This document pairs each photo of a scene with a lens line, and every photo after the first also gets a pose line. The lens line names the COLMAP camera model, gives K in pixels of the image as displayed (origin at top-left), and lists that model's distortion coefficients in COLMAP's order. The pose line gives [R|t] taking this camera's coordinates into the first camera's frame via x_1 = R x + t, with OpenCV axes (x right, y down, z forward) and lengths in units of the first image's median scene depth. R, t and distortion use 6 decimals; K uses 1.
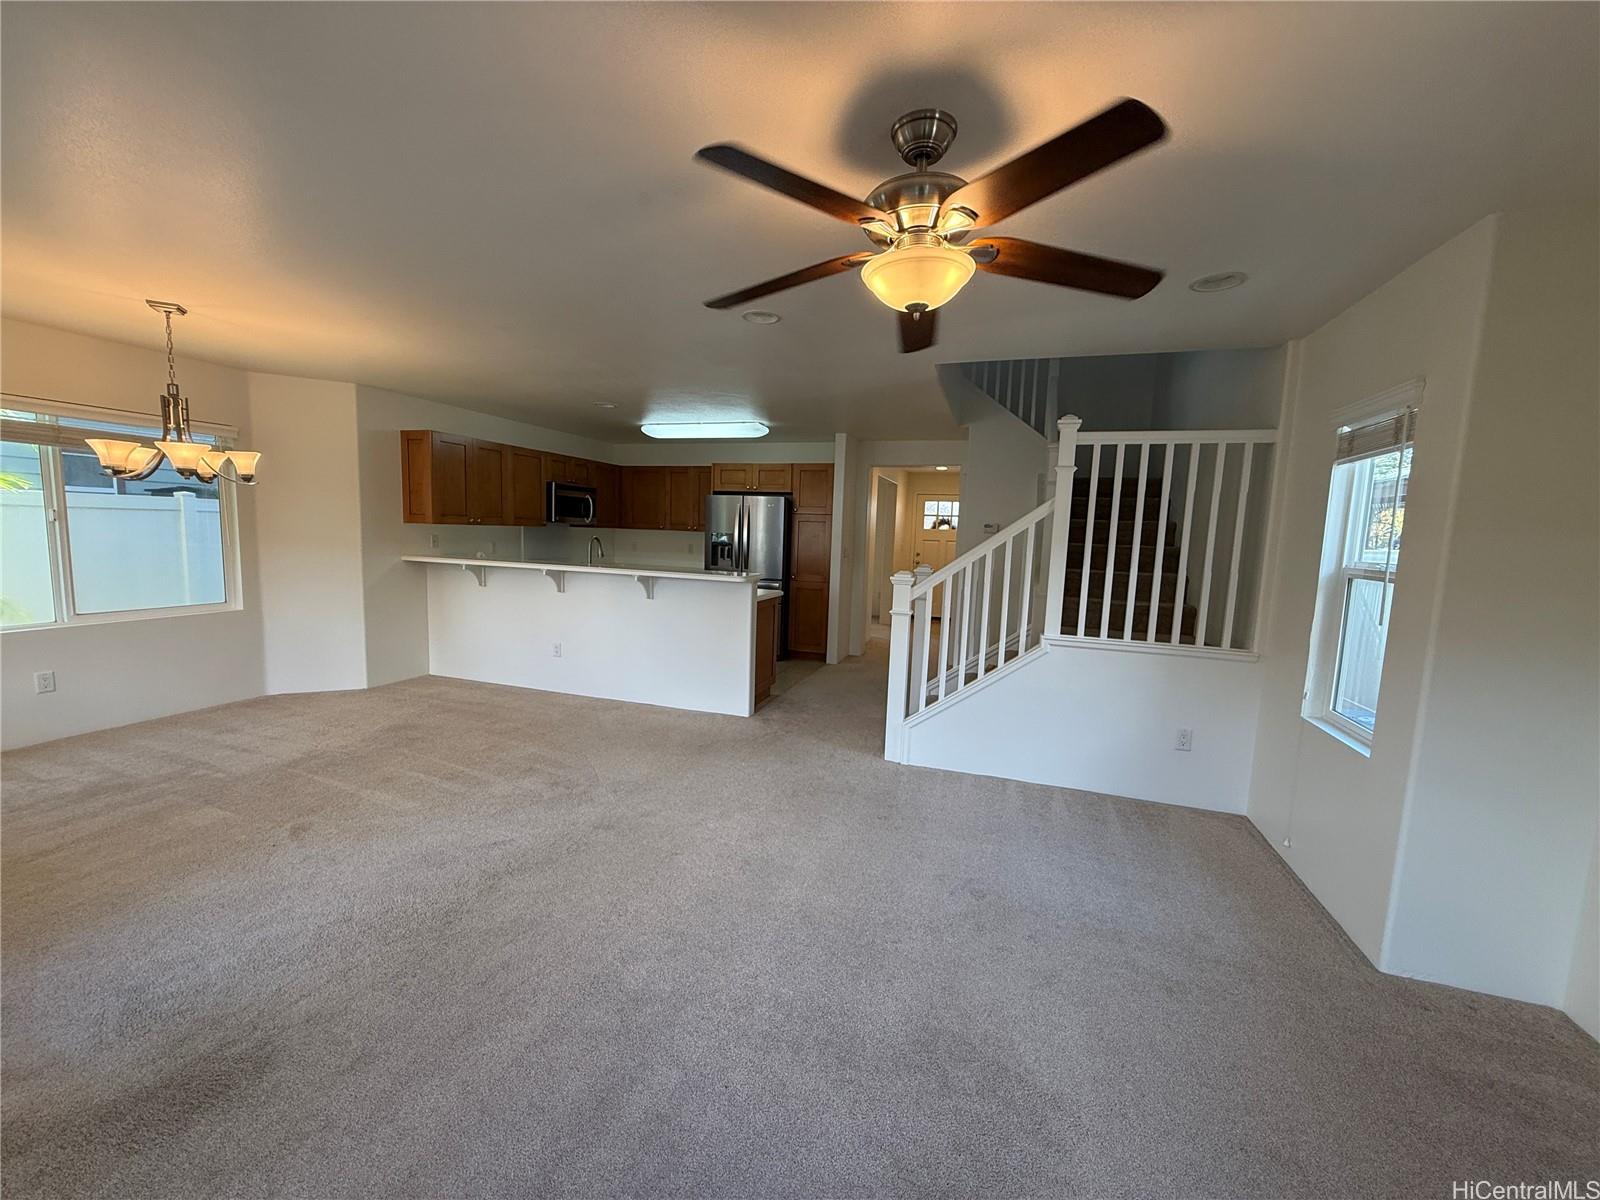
lens RADIAL K [[631.7, 0, 800.0], [0, 631.7, 600.0], [0, 0, 1]] dist [-0.001885, -0.000171]
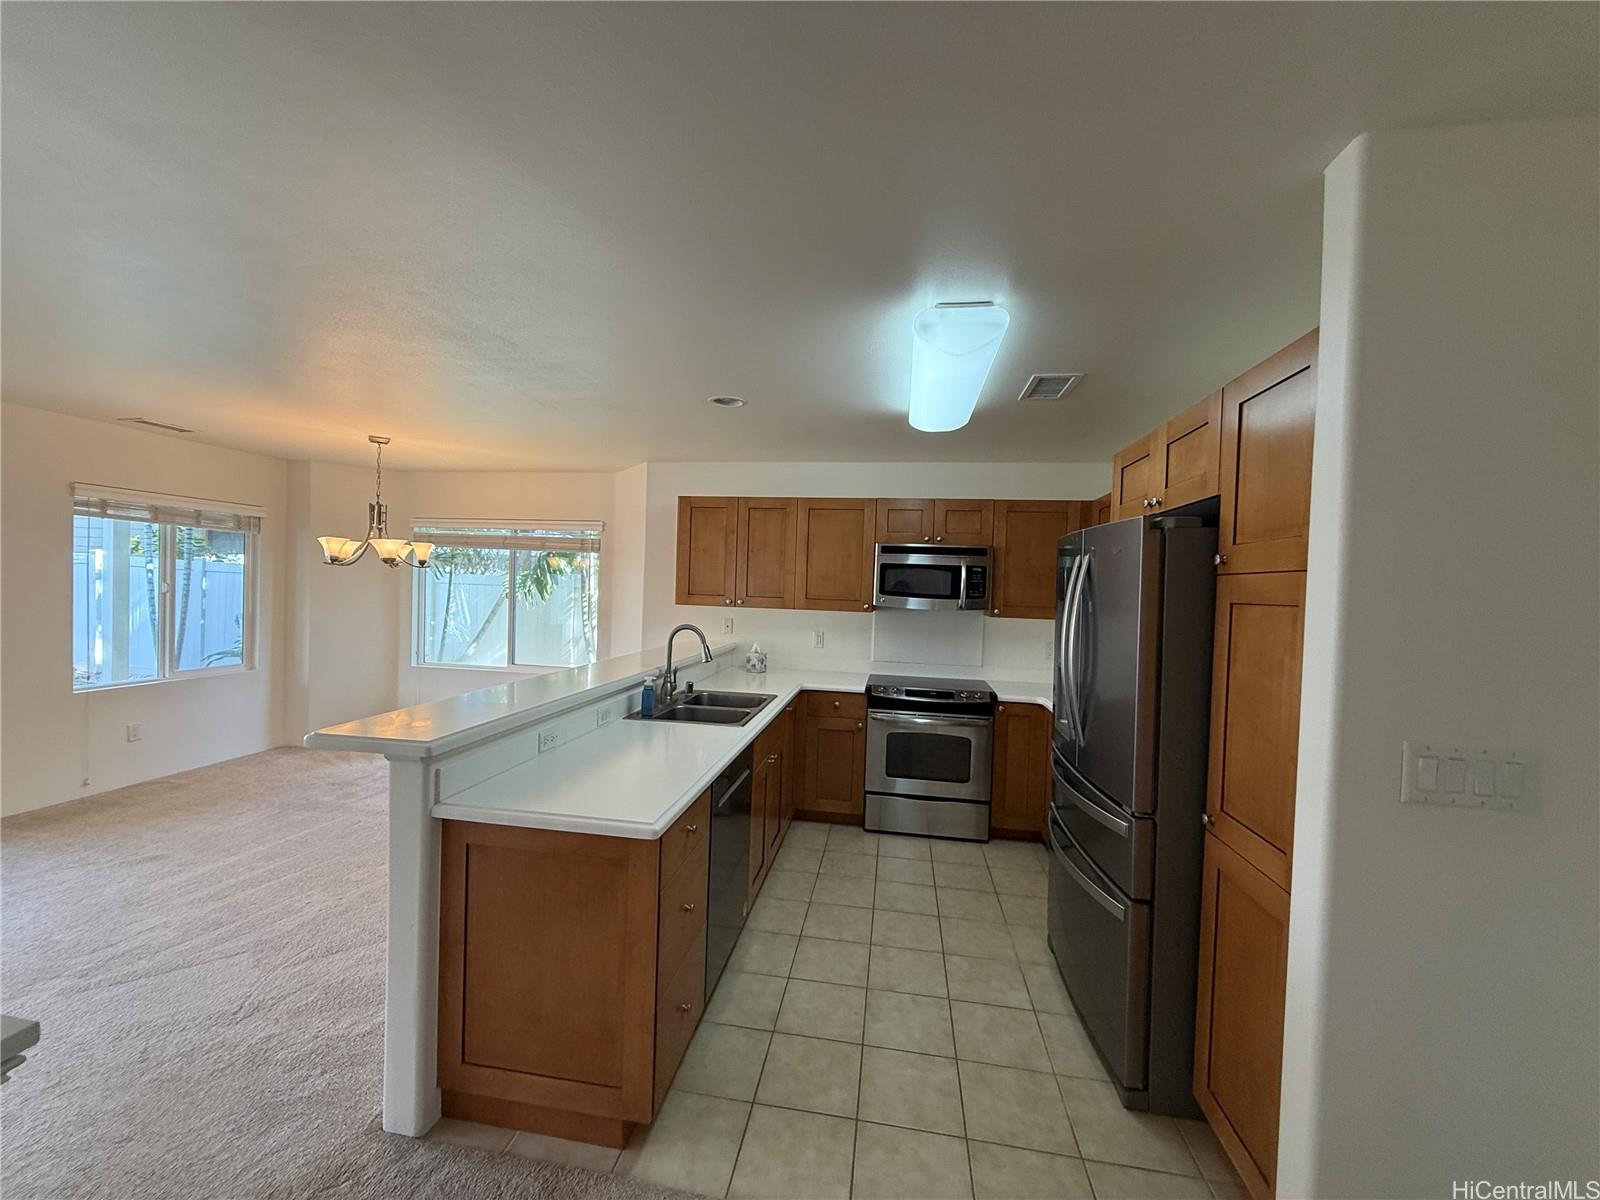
lens RADIAL K [[631.7, 0, 800.0], [0, 631.7, 600.0], [0, 0, 1]] dist [-0.001885, -0.000171]
pose [[0.157735, -0.009612, -0.987435, 0.431362], [-0.135715, 0.990253, -0.031319, -0.185396], [0.978111, 0.138950, 0.154893, 1.552209]]
